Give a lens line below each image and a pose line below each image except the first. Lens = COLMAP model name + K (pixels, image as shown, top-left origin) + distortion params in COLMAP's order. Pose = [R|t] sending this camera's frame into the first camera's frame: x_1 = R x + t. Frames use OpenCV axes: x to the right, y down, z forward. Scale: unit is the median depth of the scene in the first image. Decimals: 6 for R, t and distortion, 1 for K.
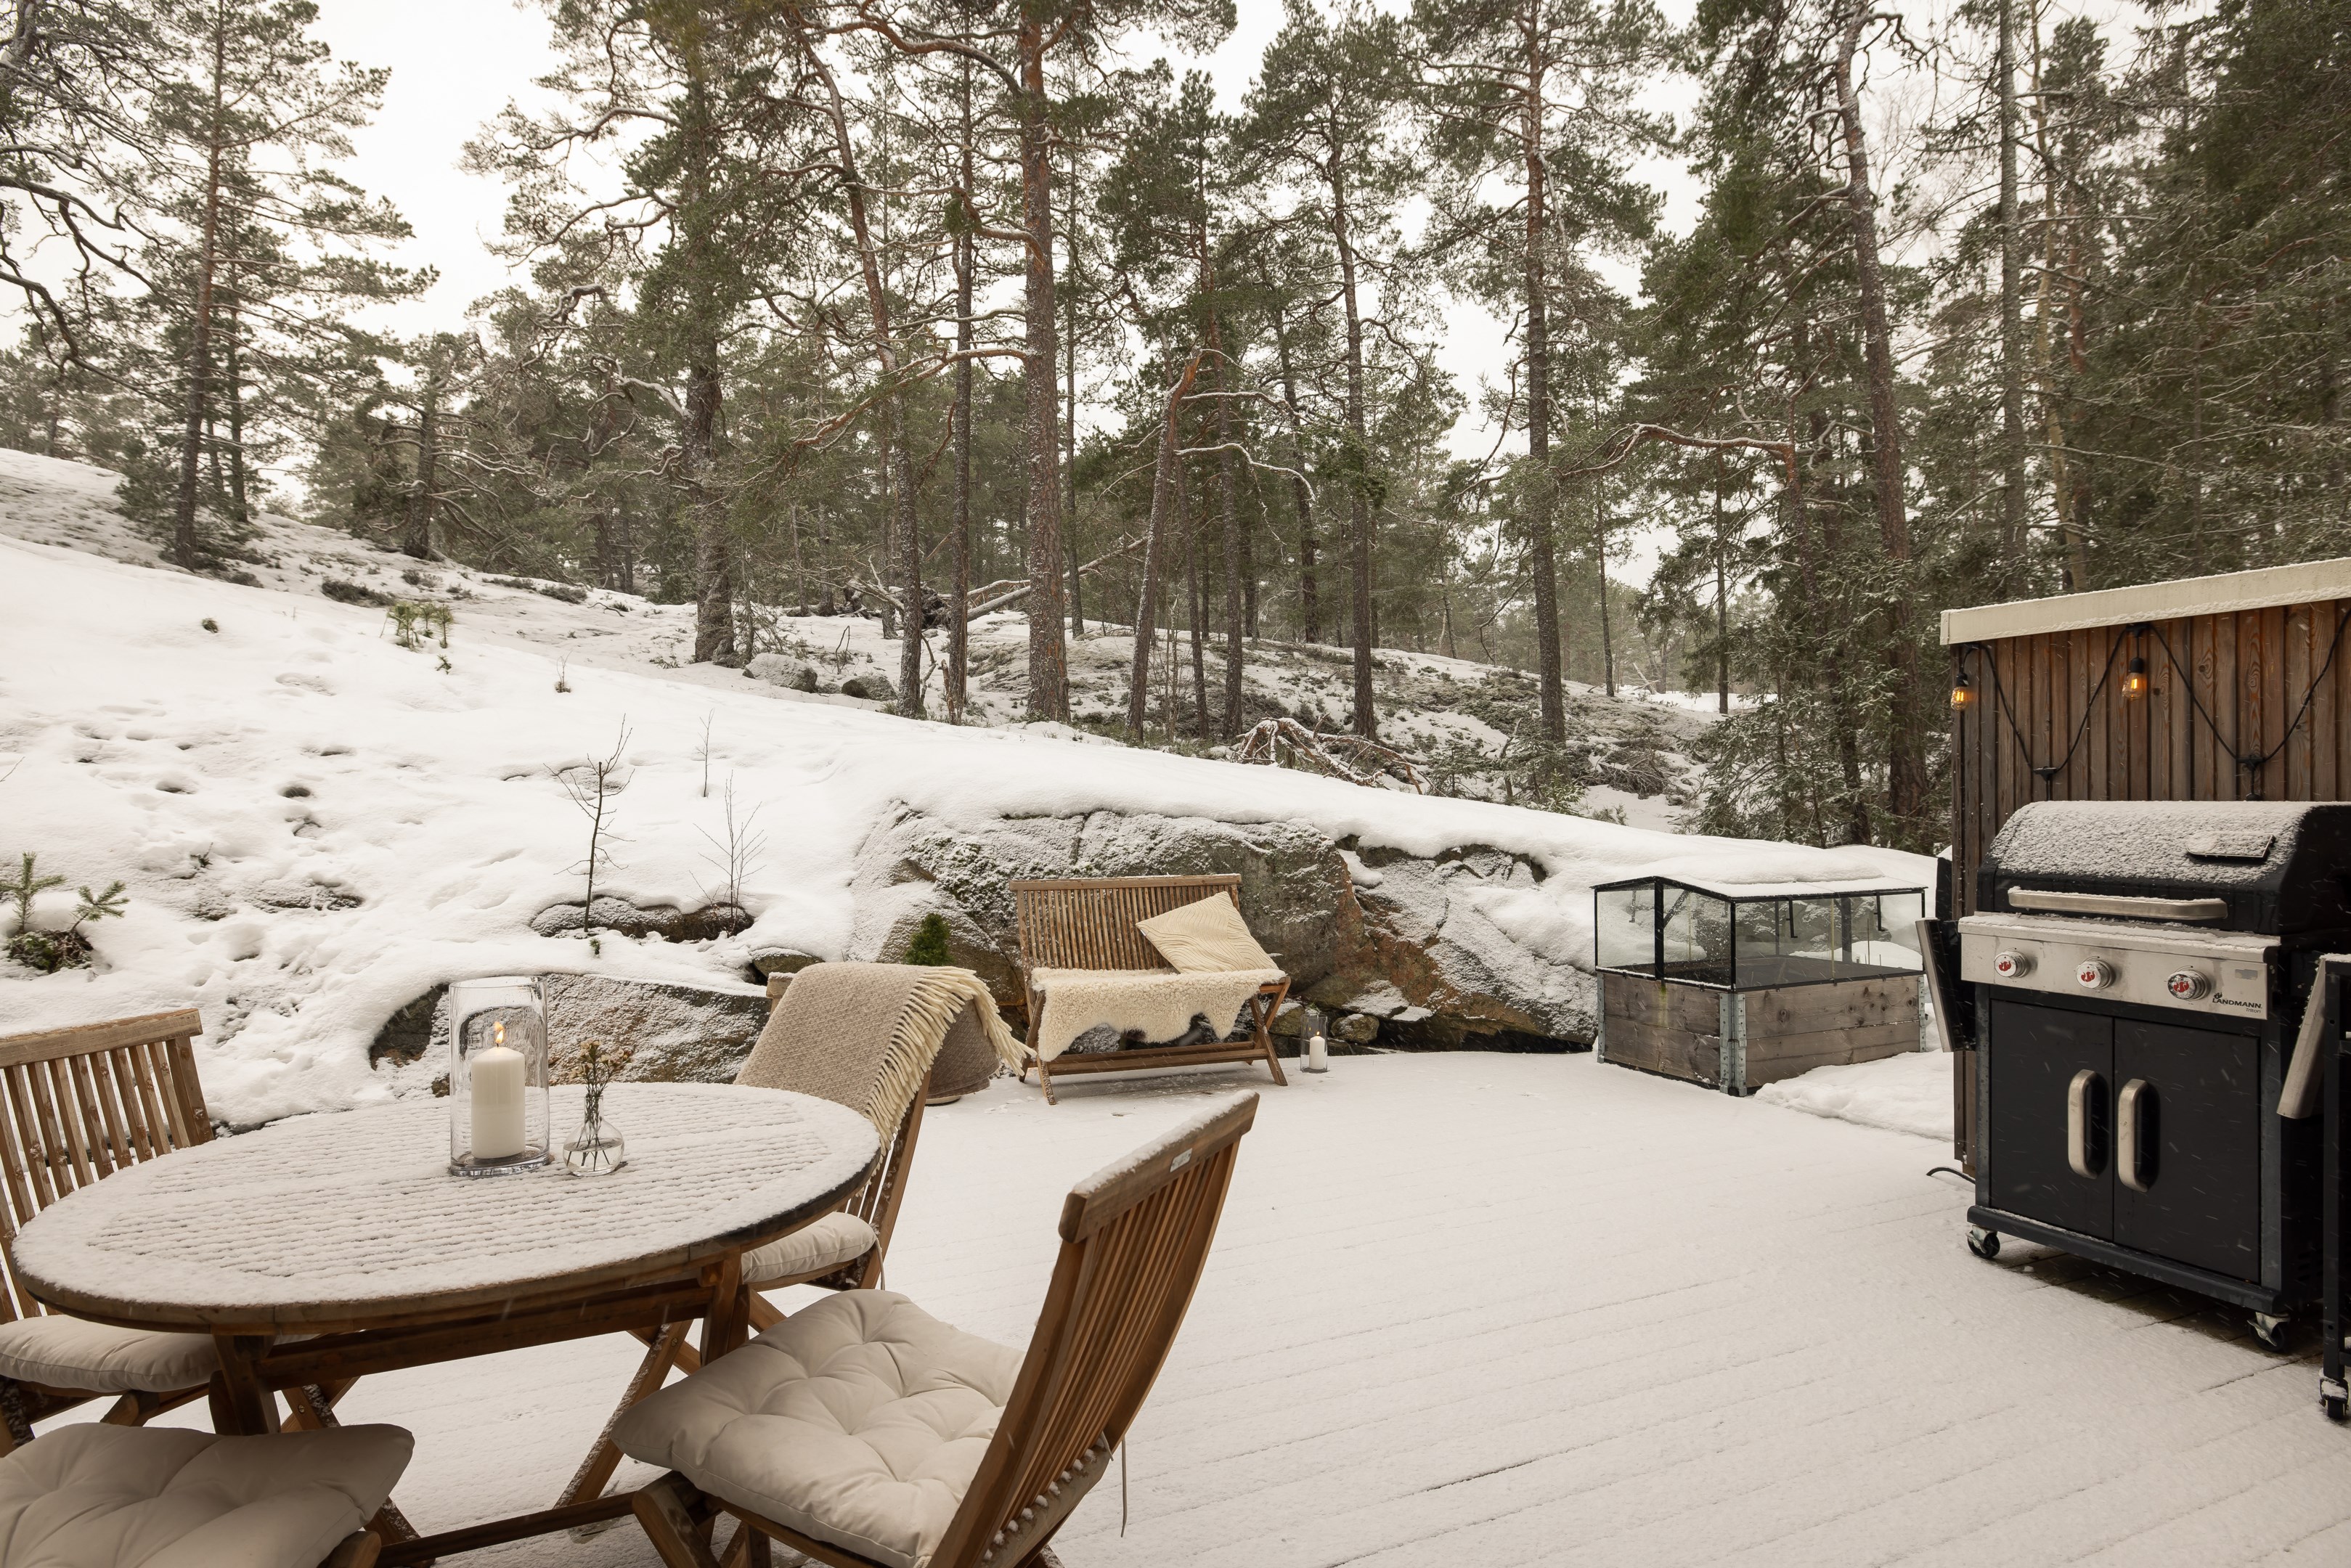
lens RADIAL K [[1303.8, 0, 1175.5], [0, 1303.8, 784.0], [0, 0, 1]] dist [-0.003709, 0.001993]
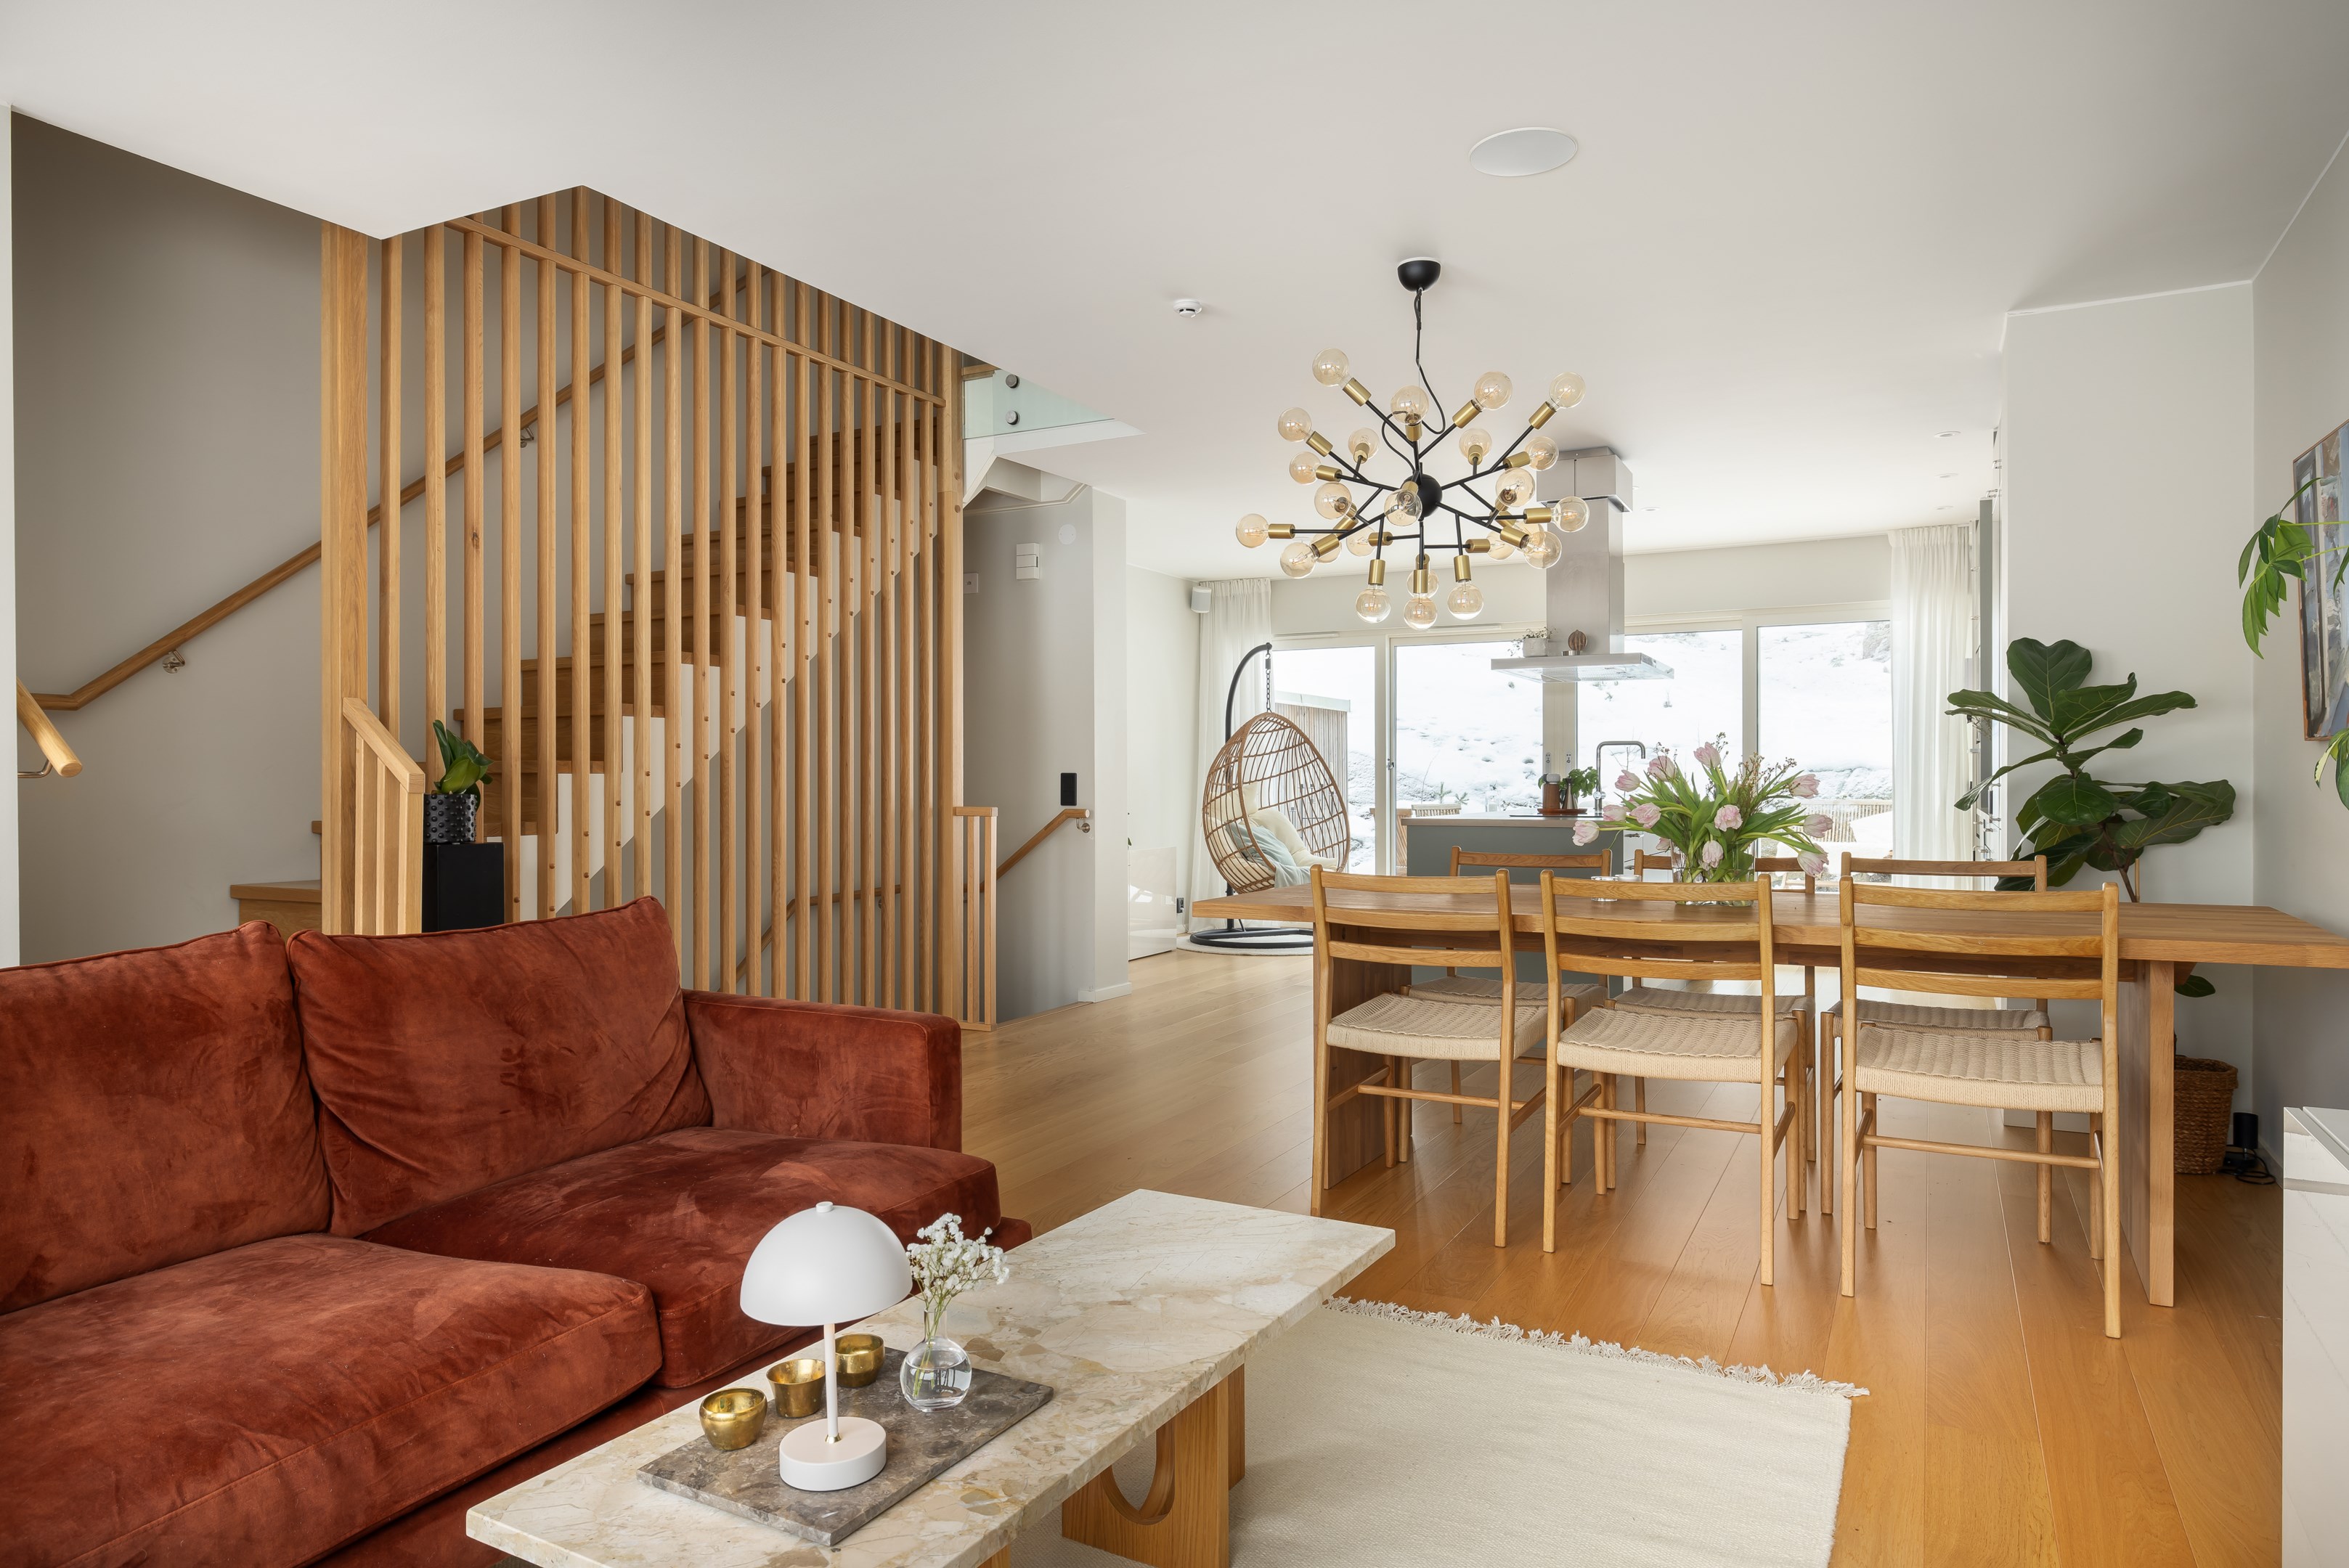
lens RADIAL K [[1439.9, 0, 1174.5], [0, 1439.9, 784.0], [0, 0, 1]] dist [-0.002481, -0.000290]
pose [[0.600922, 0.004446, -0.799295, 0.331427], [0.009516, 0.999874, 0.012716, 0.002565], [0.799251, -0.015247, 0.600804, -0.351503]]
